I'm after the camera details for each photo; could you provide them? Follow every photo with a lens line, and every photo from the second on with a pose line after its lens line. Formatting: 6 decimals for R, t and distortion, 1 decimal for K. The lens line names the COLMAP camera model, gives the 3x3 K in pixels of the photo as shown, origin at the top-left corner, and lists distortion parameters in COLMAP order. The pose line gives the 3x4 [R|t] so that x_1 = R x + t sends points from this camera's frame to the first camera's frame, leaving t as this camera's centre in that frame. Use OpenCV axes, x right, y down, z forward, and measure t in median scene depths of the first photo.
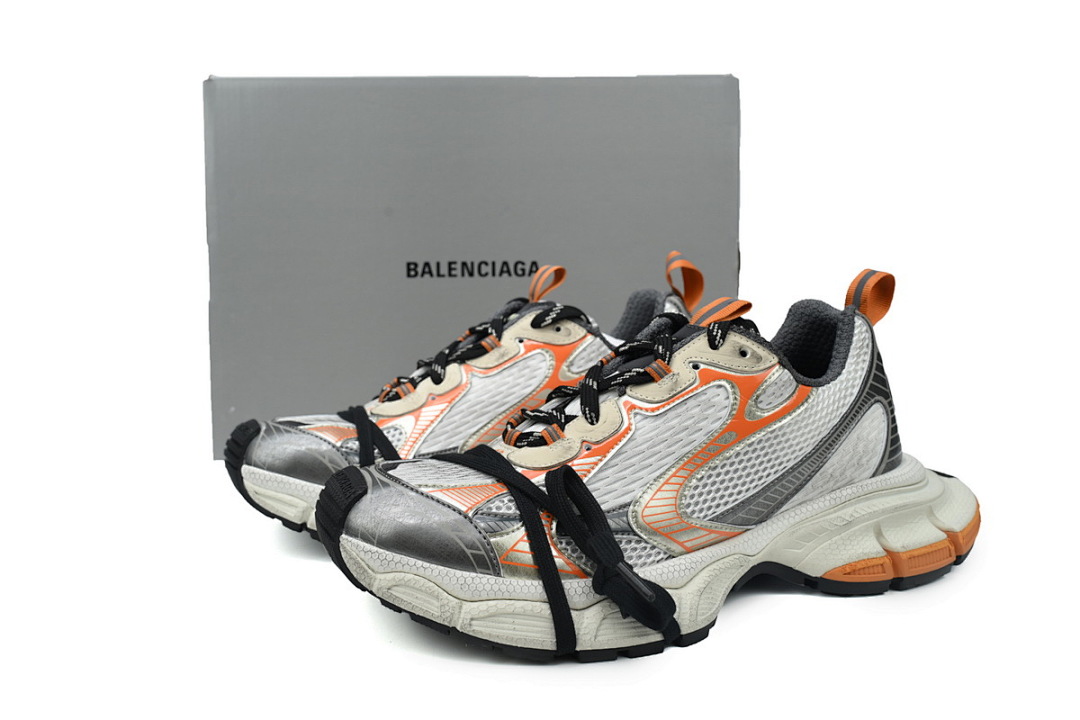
lens RADIAL K [[1072.1, 0, 540.1], [0, 1072.1, 359.8], [0, 0, 1]] dist [0.007285, 0.000000]
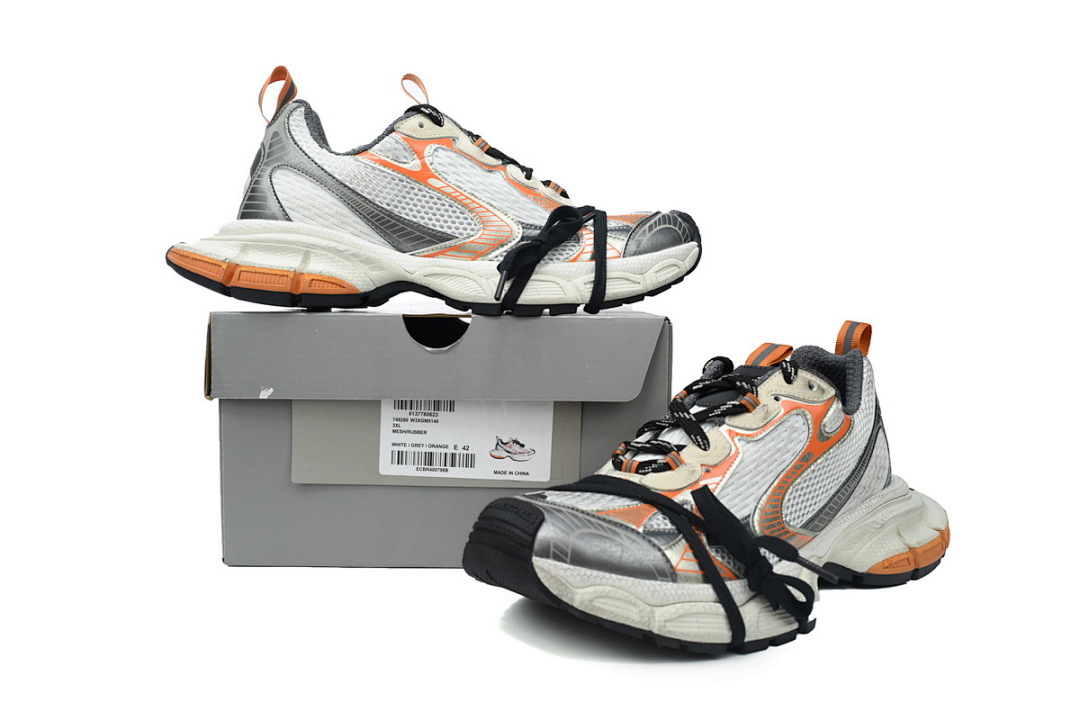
lens RADIAL K [[1072.1, 0, 539.3], [0, 1072.1, 359.4], [0, 0, 1]] dist [0.007285, 0.000000]
pose [[0.946889, -0.011222, 0.321364, -0.490649], [0.035120, 0.997022, -0.068663, 0.035691], [-0.319637, 0.076302, 0.944463, -0.039006]]
